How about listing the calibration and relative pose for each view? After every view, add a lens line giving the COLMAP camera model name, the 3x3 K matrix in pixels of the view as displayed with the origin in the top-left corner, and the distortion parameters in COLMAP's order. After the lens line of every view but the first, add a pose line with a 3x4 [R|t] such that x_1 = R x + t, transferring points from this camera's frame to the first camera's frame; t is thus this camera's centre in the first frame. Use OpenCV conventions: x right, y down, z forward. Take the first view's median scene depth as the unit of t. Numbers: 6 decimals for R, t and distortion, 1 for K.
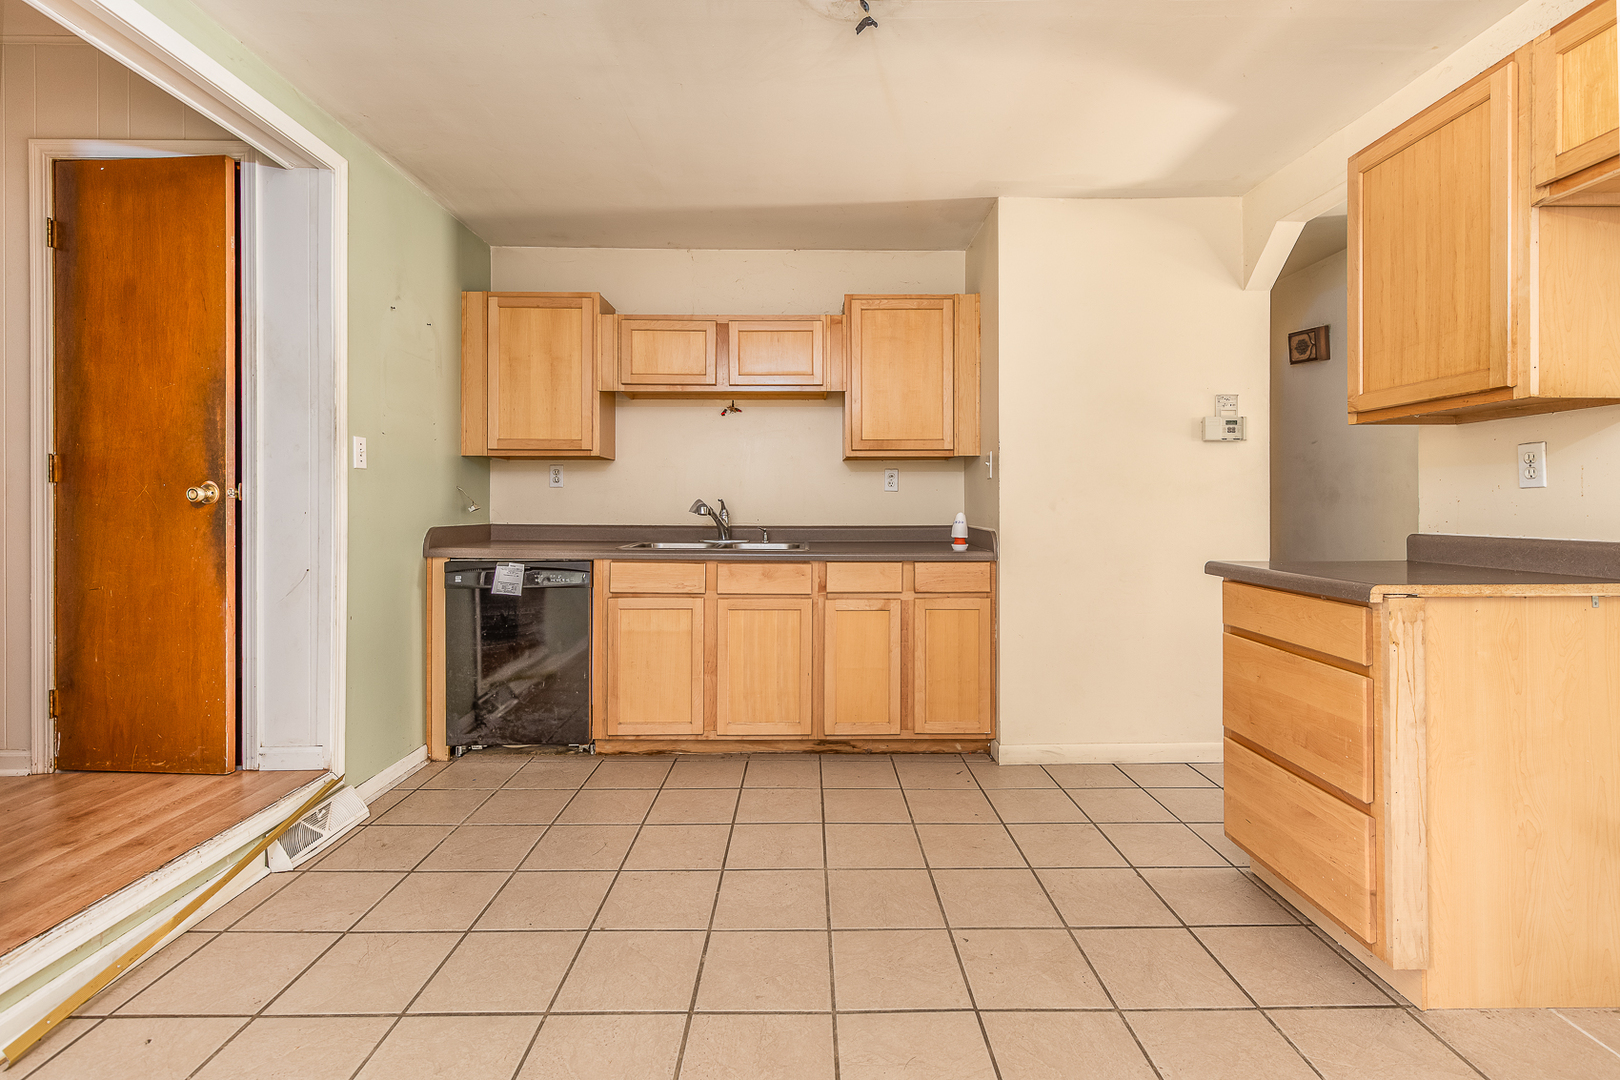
lens RADIAL K [[732.8, 0, 819.0], [0, 732.8, 502.7], [0, 0, 1]] dist [0.003000, 0.000270]
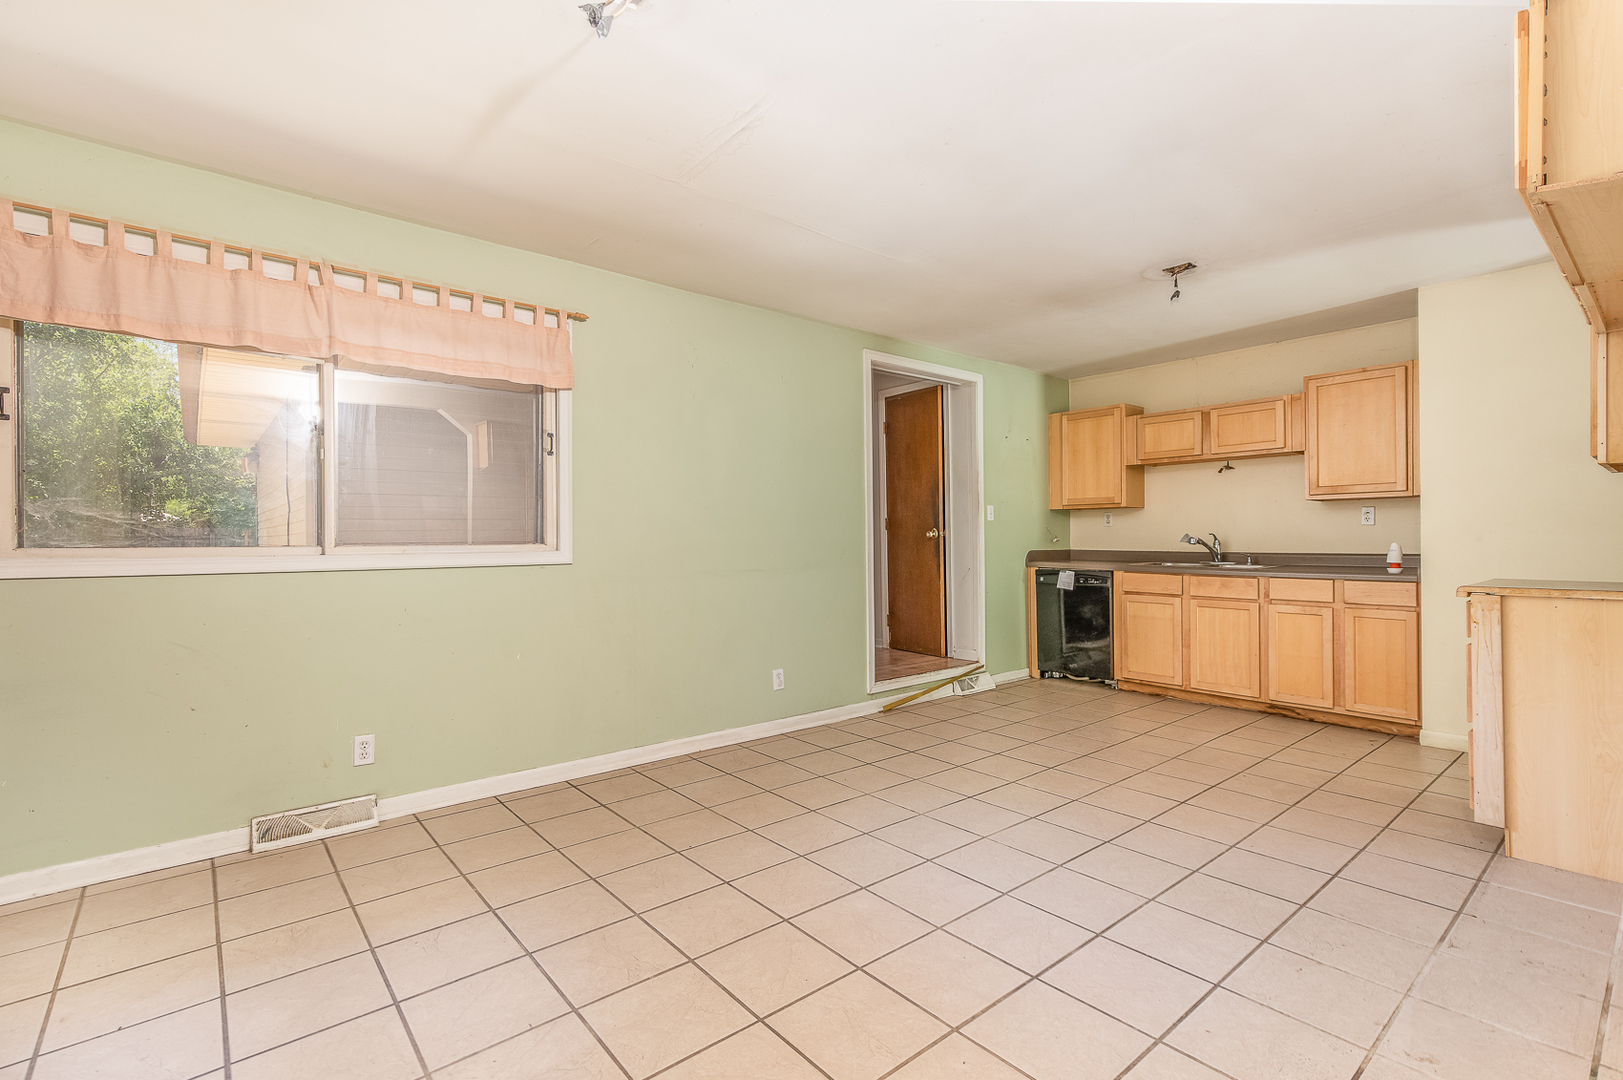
lens RADIAL K [[734.2, 0, 820.5], [0, 734.2, 502.7], [0, 0, 1]] dist [0.003000, 0.000270]
pose [[0.635637, -0.041250, -0.770885, 0.559622], [0.009403, 0.998911, -0.045697, -0.006997], [0.771931, 0.021798, 0.635333, -0.574625]]
